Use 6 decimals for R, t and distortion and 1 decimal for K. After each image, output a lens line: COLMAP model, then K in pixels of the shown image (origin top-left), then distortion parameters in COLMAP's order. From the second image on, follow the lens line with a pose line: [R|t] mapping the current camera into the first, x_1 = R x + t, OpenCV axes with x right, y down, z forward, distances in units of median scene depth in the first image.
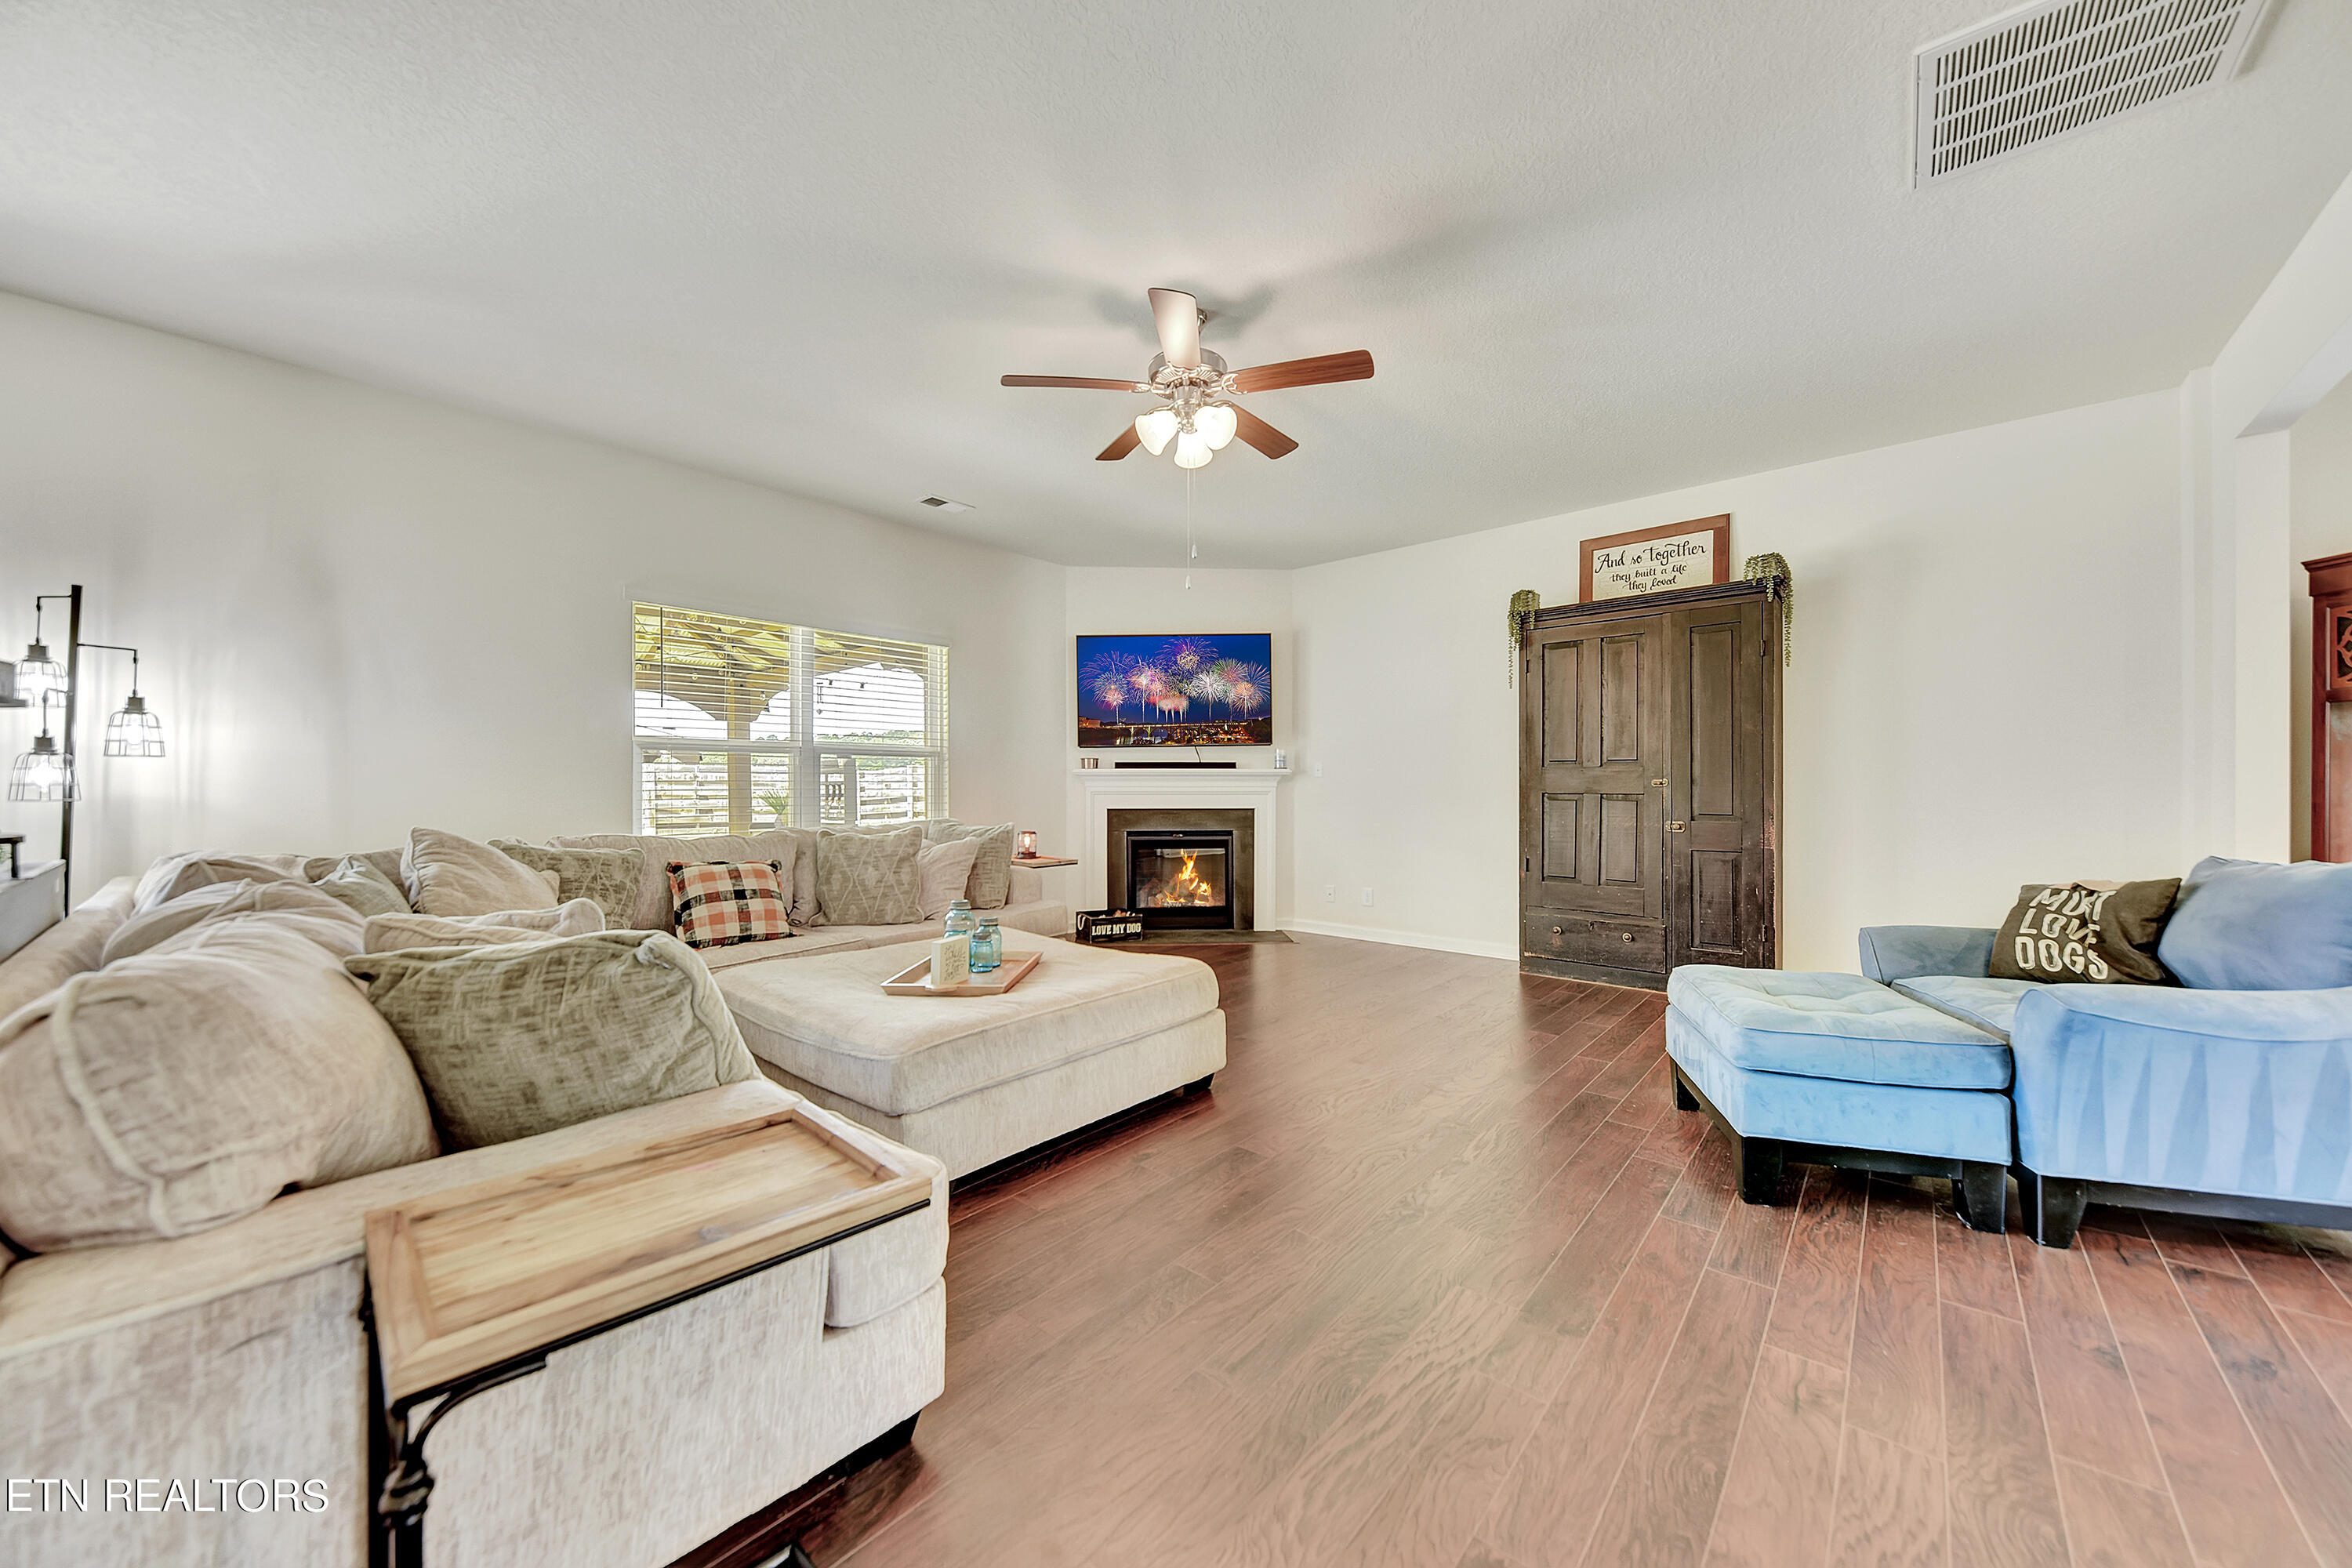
lens RADIAL K [[820.2, 0, 1170.5], [0, 820.2, 783.2], [0, 0, 1]] dist [-0.002319, -0.001588]
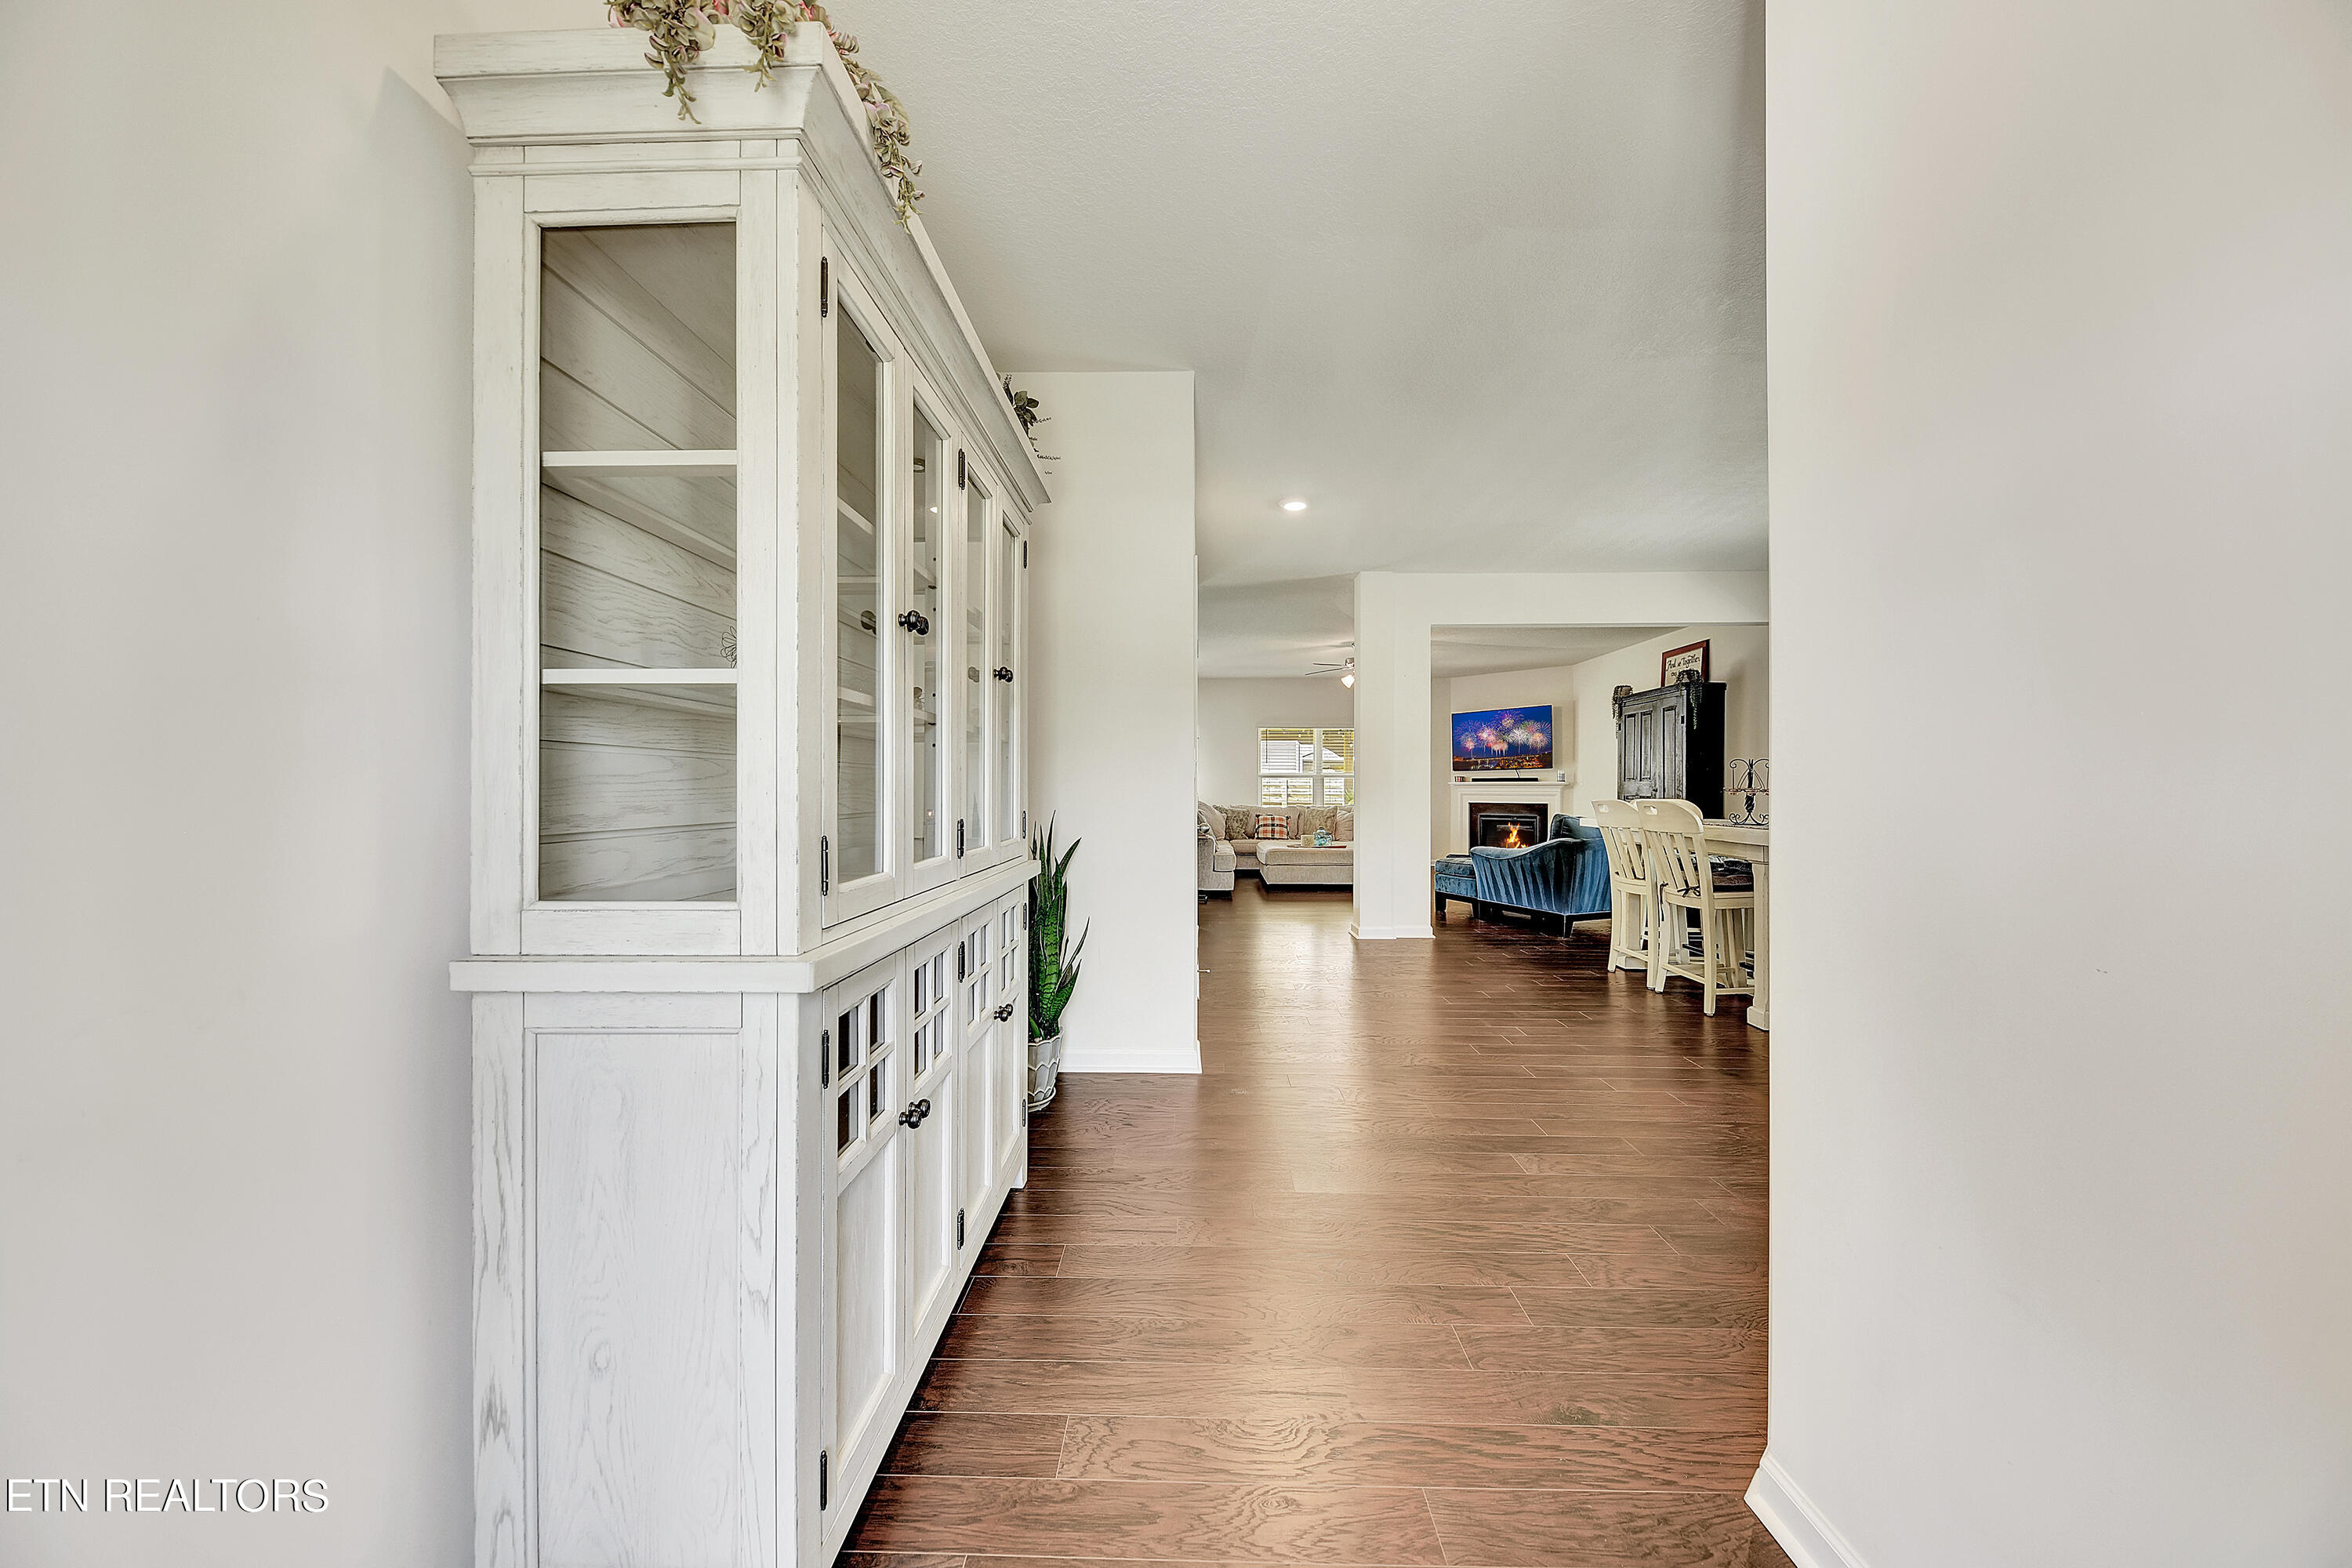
lens RADIAL K [[820.2, 0, 1165.0], [0, 820.2, 794.4], [0, 0, 1]] dist [-0.002319, -0.001588]
pose [[0.651275, 0.001558, -0.758840, 0.916642], [-0.000484, 0.999999, 0.001637, 0.008231], [0.758841, -0.000698, 0.651275, -0.781203]]
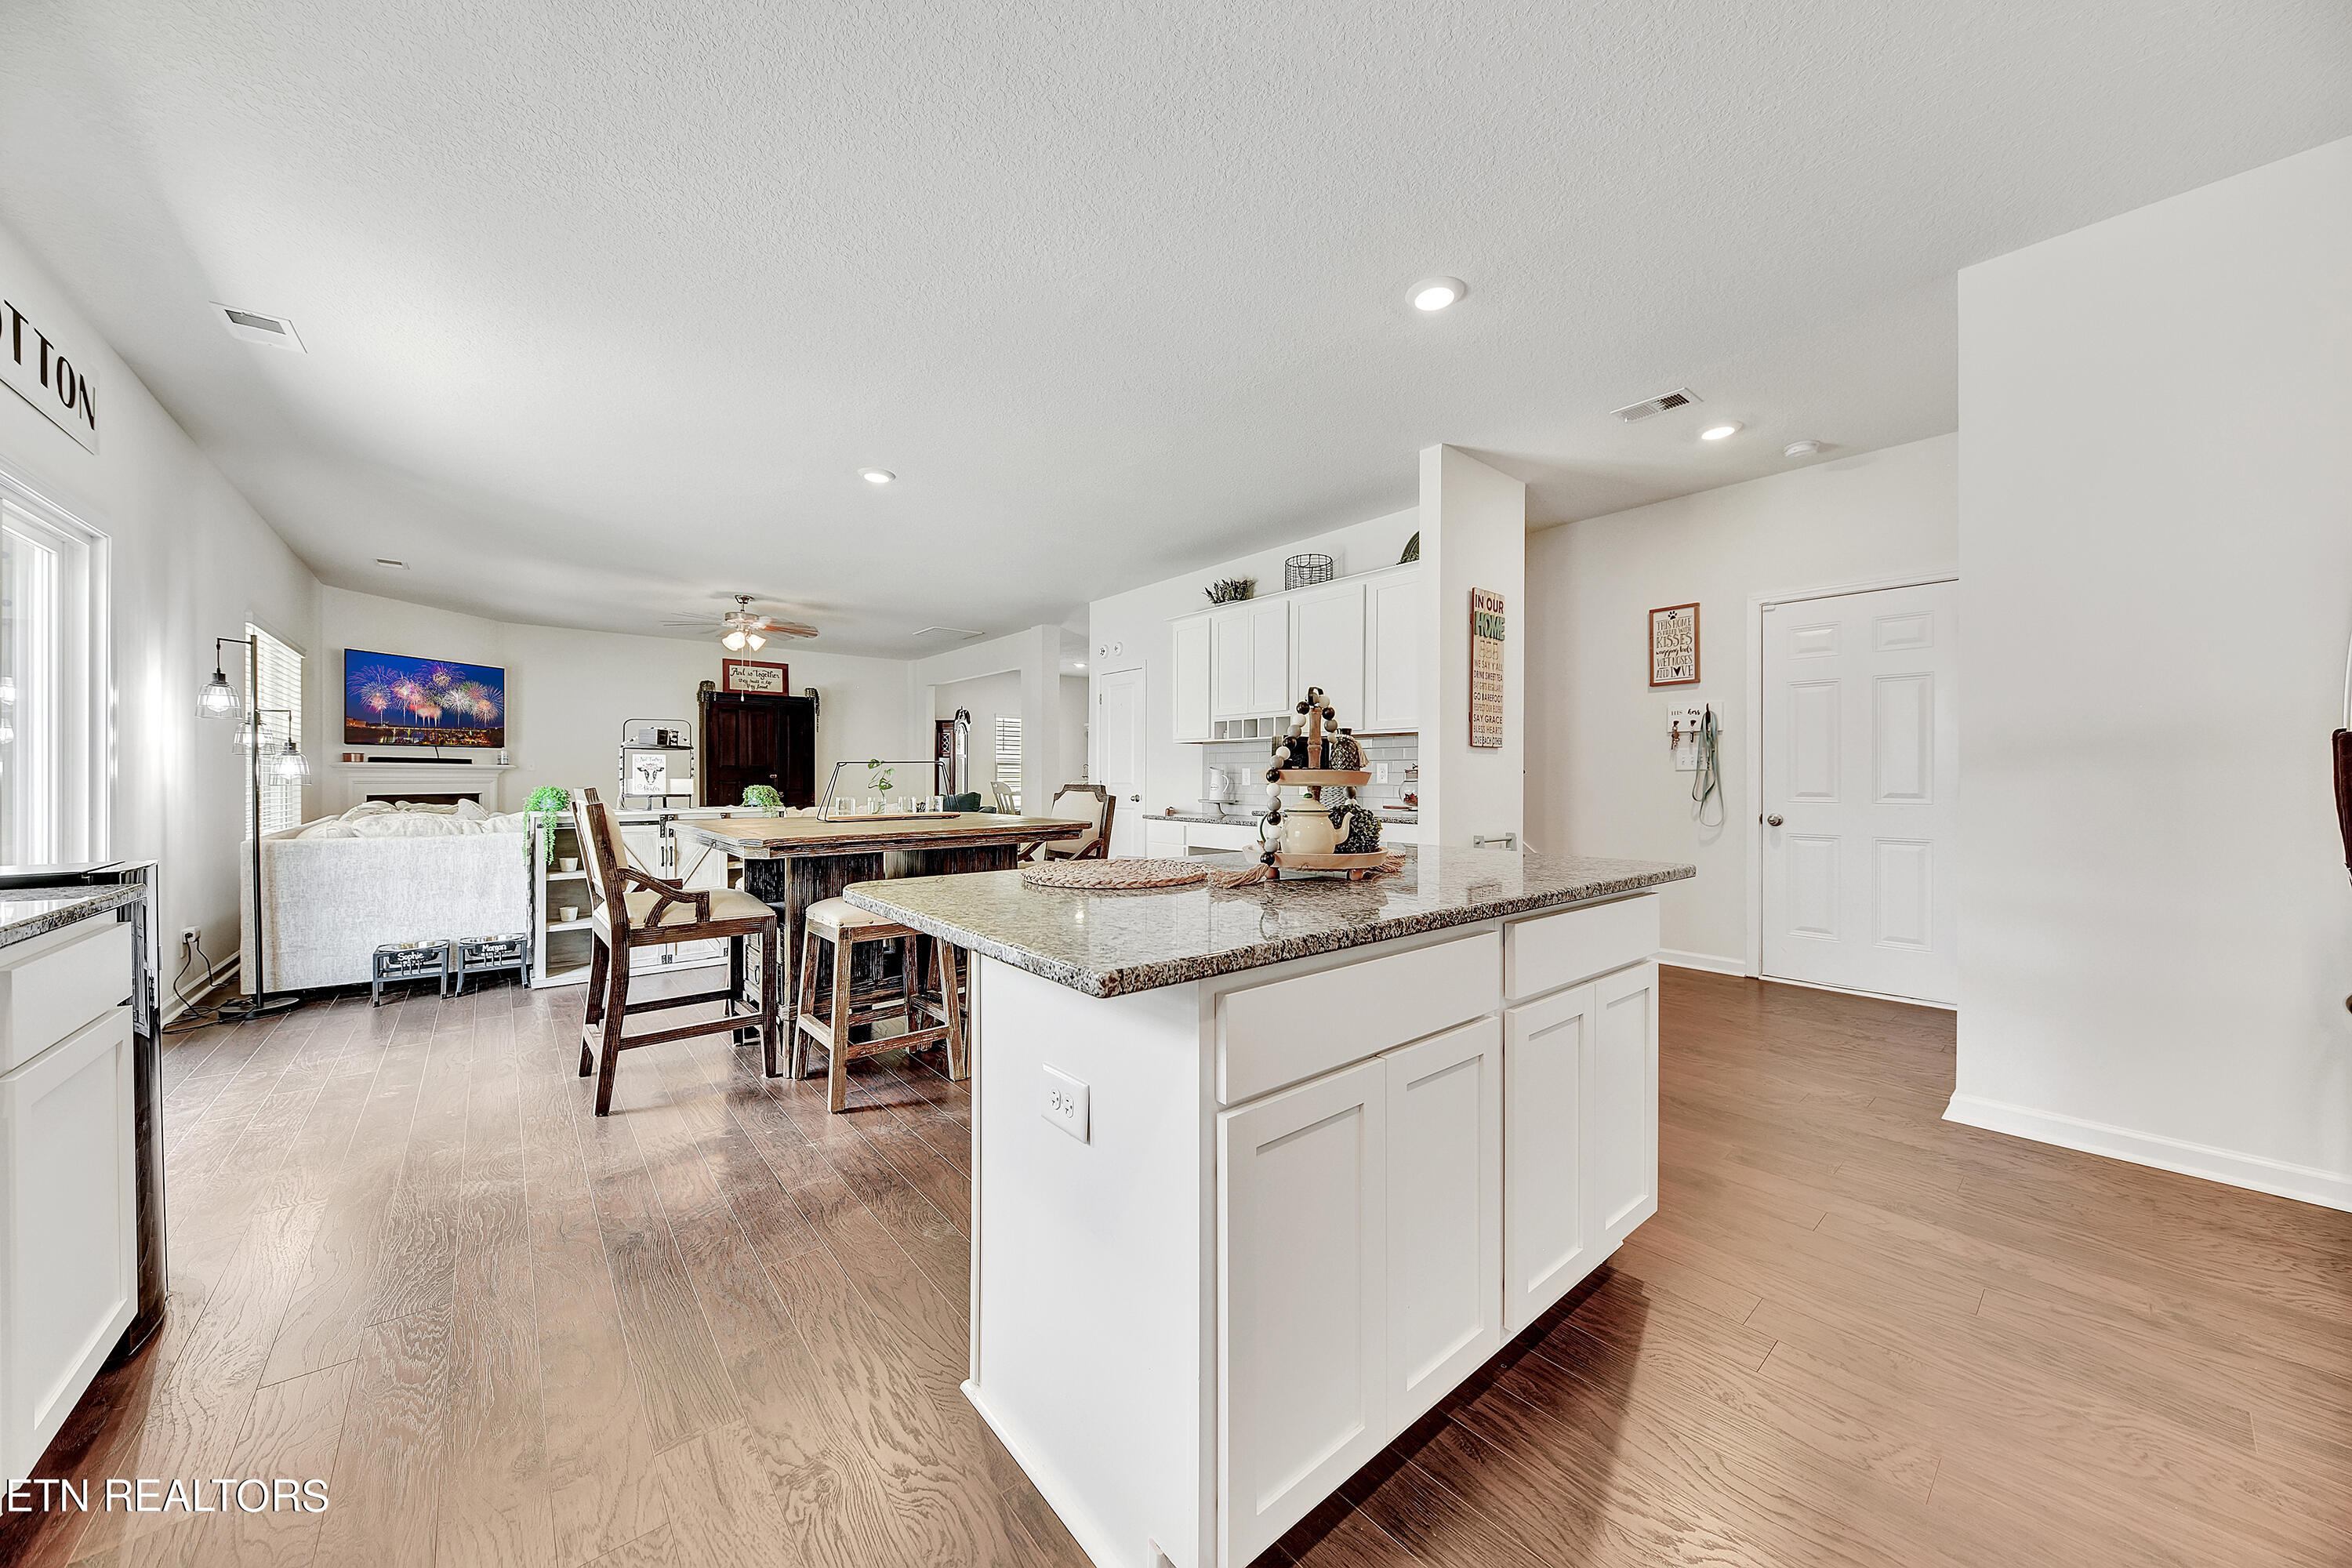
lens RADIAL K [[820.2, 0, 1177.7], [0, 820.2, 781.4], [0, 0, 1]] dist [-0.002319, -0.001588]
pose [[0.140627, -0.002911, 0.990058, -1.091570], [-0.011018, 0.999929, 0.004505, -0.008116], [-0.990001, -0.011541, 0.140585, -0.330938]]
